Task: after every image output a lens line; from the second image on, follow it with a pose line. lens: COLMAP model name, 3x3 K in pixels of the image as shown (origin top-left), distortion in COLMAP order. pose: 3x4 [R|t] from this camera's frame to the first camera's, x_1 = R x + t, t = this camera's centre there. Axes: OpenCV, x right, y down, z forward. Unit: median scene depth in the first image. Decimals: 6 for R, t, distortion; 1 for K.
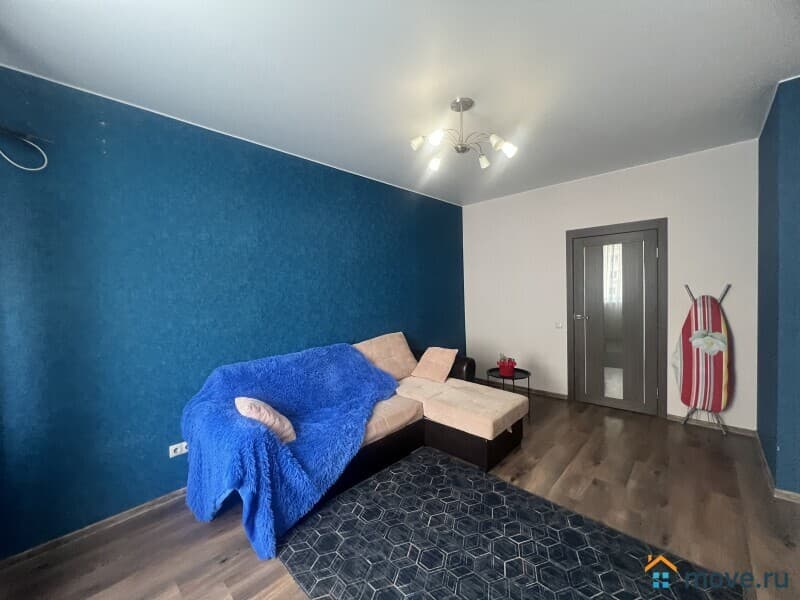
lens RADIAL K [[320.8, 0, 399.1], [0, 320.8, 299.6], [0, 0, 1]] dist [-0.001714, -0.000022]
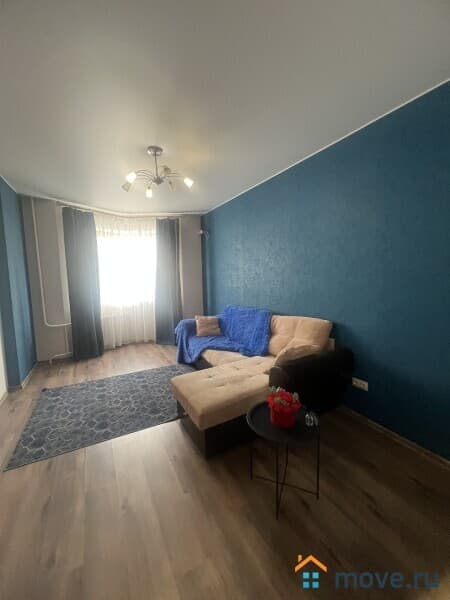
lens RADIAL K [[240.8, 0, 224.0], [0, 240.8, 298.9], [0, 0, 1]] dist [-0.002787, 0.000240]
pose [[-0.298167, 0.121240, -0.946783, 1.298806], [-0.009155, 0.991492, 0.129848, -0.094580], [0.954470, 0.047384, -0.294520, 2.179034]]
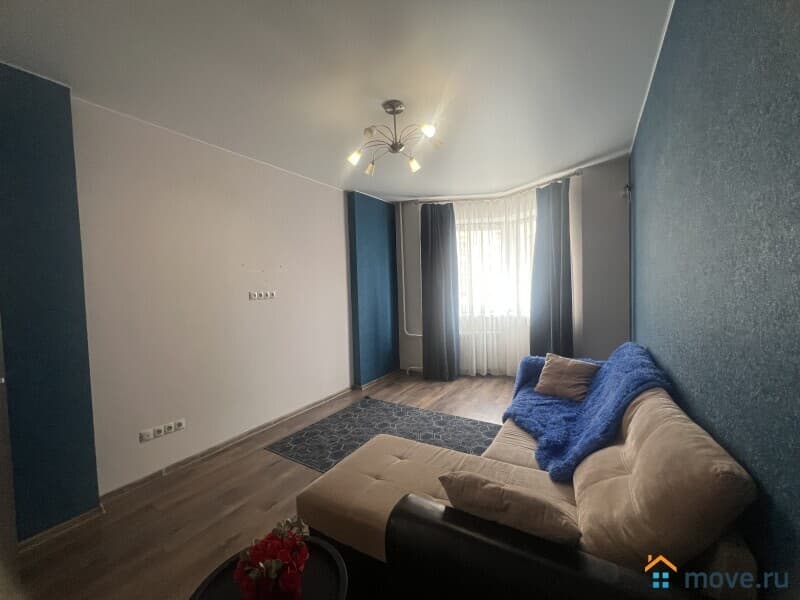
lens RADIAL K [[320.8, 0, 399.3], [0, 320.8, 300.1], [0, 0, 1]] dist [-0.001714, -0.000022]
pose [[-0.976176, 0.059551, -0.208648, 0.343951], [0.042270, 0.995370, 0.086327, -0.082851], [0.212823, 0.075450, -0.974173, 2.673254]]
